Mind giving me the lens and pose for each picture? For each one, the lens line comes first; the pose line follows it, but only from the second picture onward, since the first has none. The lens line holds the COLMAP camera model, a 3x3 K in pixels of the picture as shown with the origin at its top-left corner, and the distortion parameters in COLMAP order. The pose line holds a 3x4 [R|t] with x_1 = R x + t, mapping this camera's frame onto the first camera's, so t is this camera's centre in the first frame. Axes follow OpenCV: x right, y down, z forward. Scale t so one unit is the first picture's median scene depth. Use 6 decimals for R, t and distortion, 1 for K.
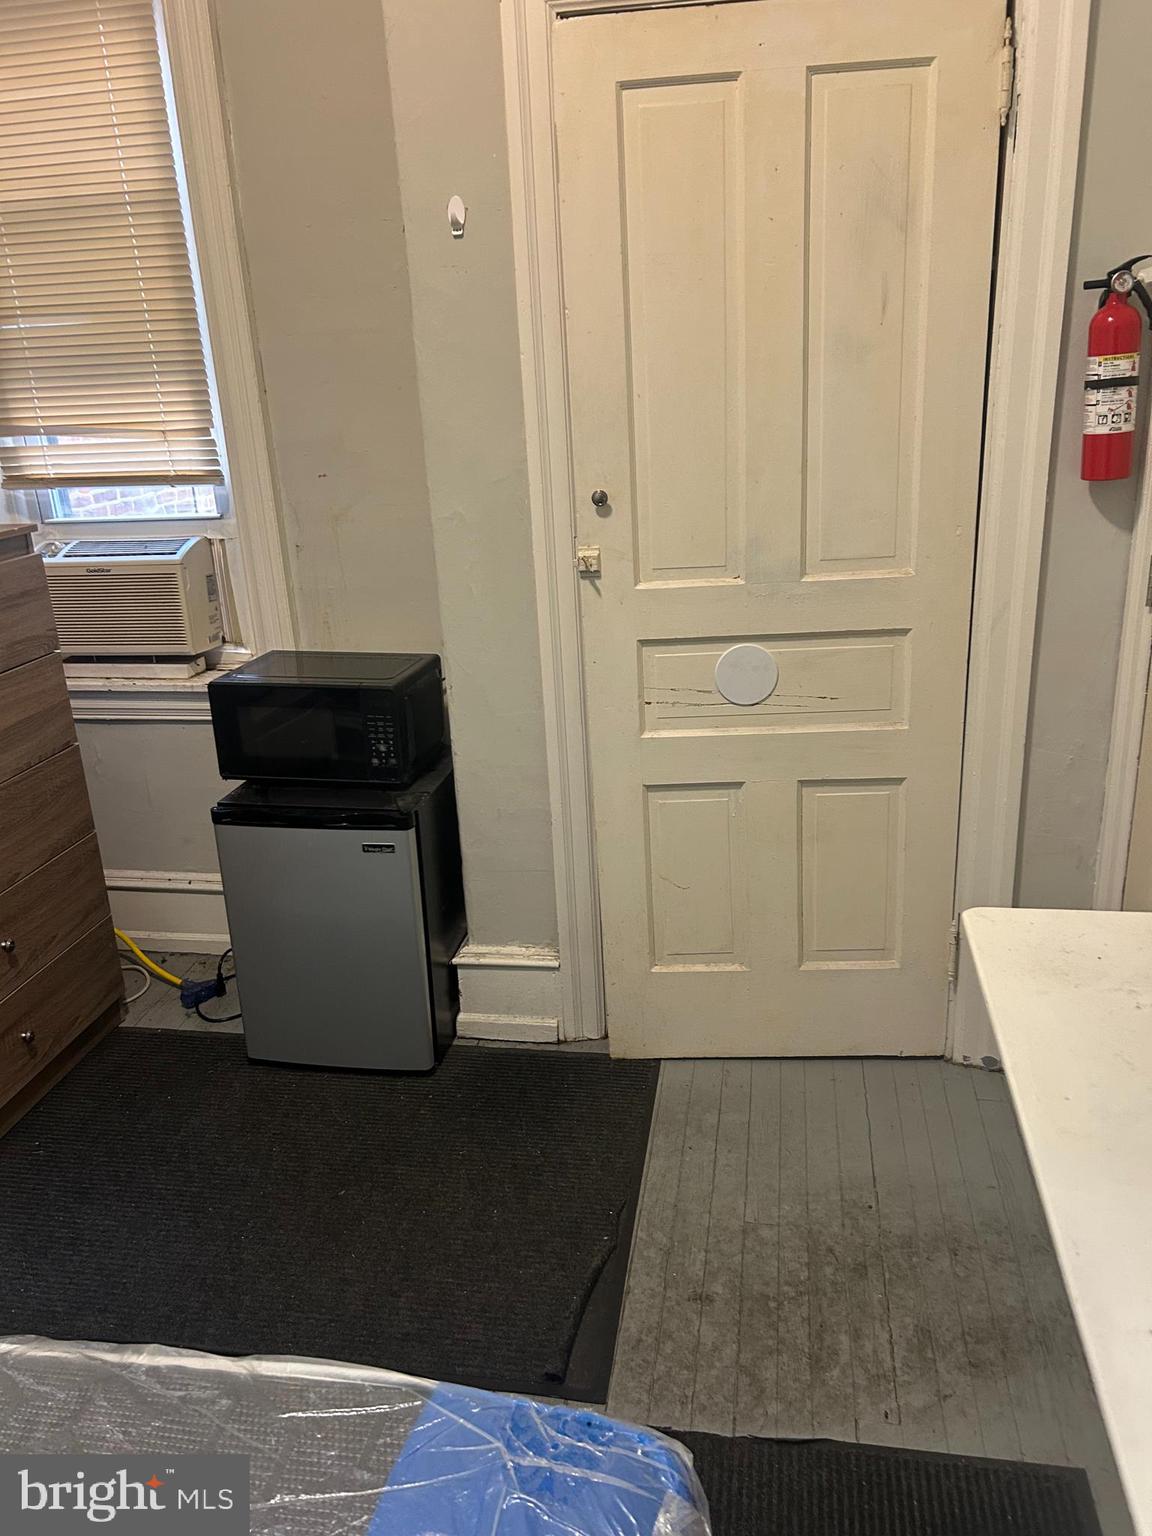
lens RADIAL K [[1163.8, 0, 576.0], [0, 1163.8, 768.0], [0, 0, 1]] dist [0.057967, -0.001221]
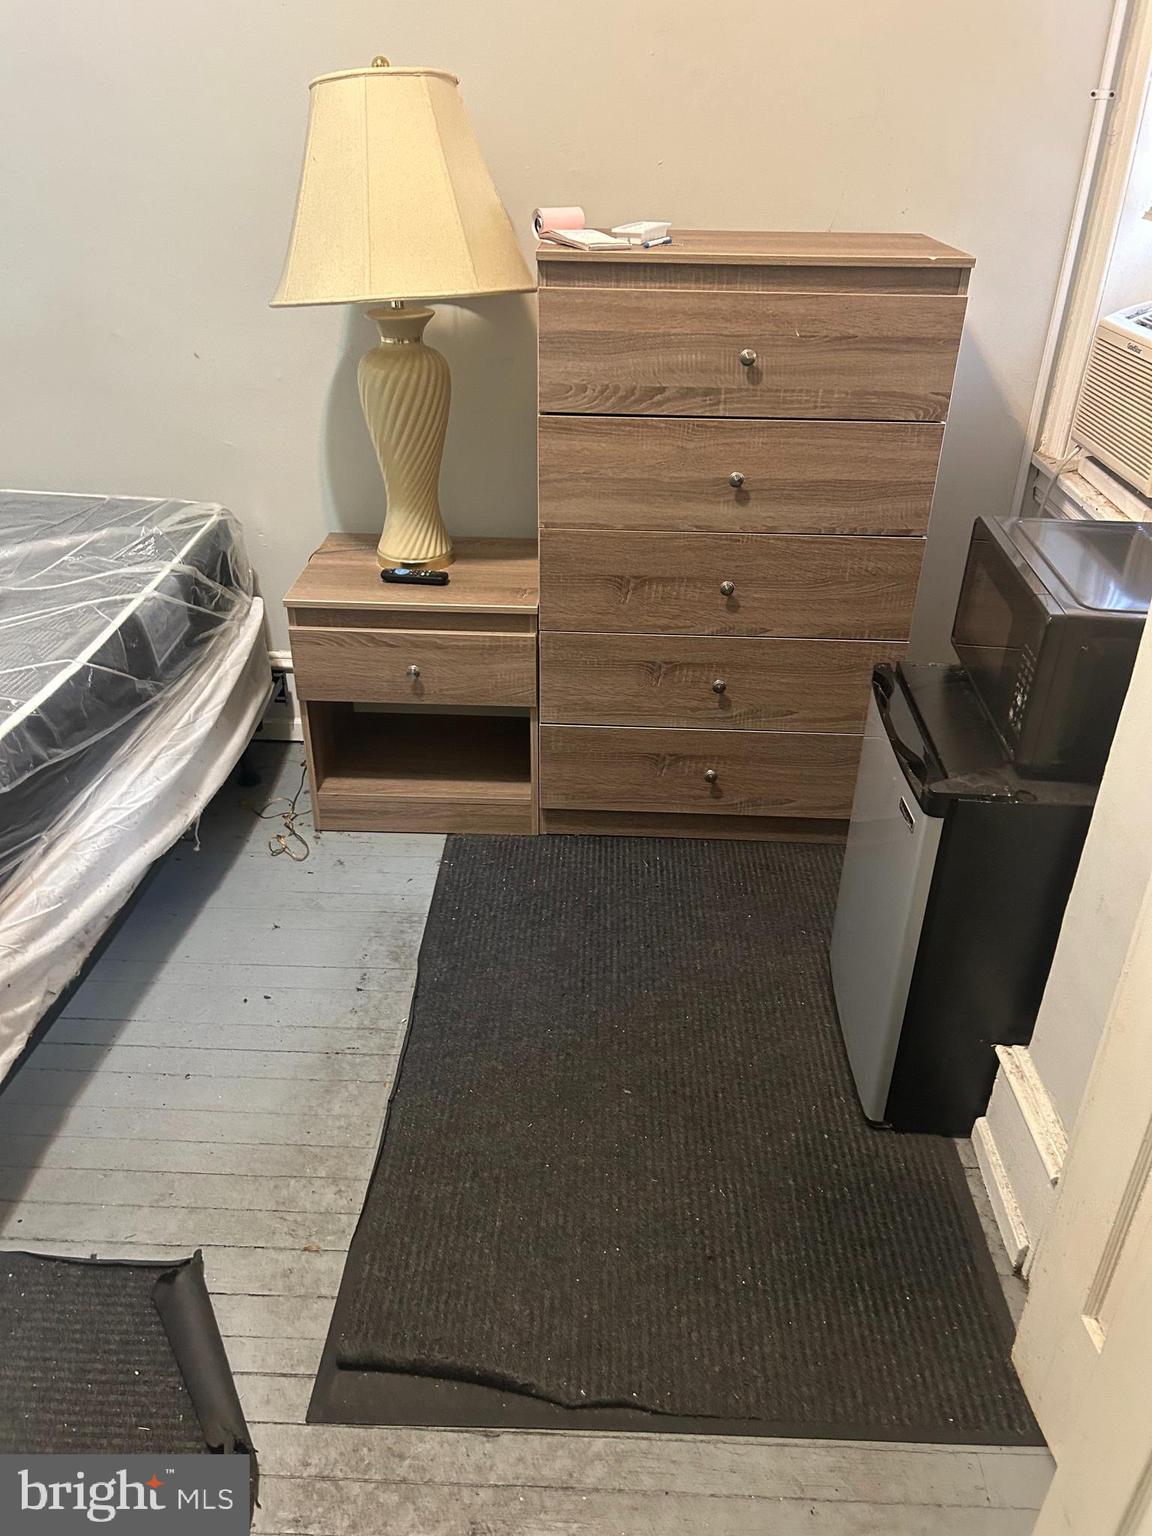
lens RADIAL K [[1160.2, 0, 576.0], [0, 1160.2, 768.0], [0, 0, 1]] dist [0.011806, -0.003877]
pose [[0.137010, 0.525788, -0.839509, 0.310922], [-0.331069, 0.823071, 0.461461, -0.175733], [0.933607, 0.214711, 0.286841, 0.530892]]
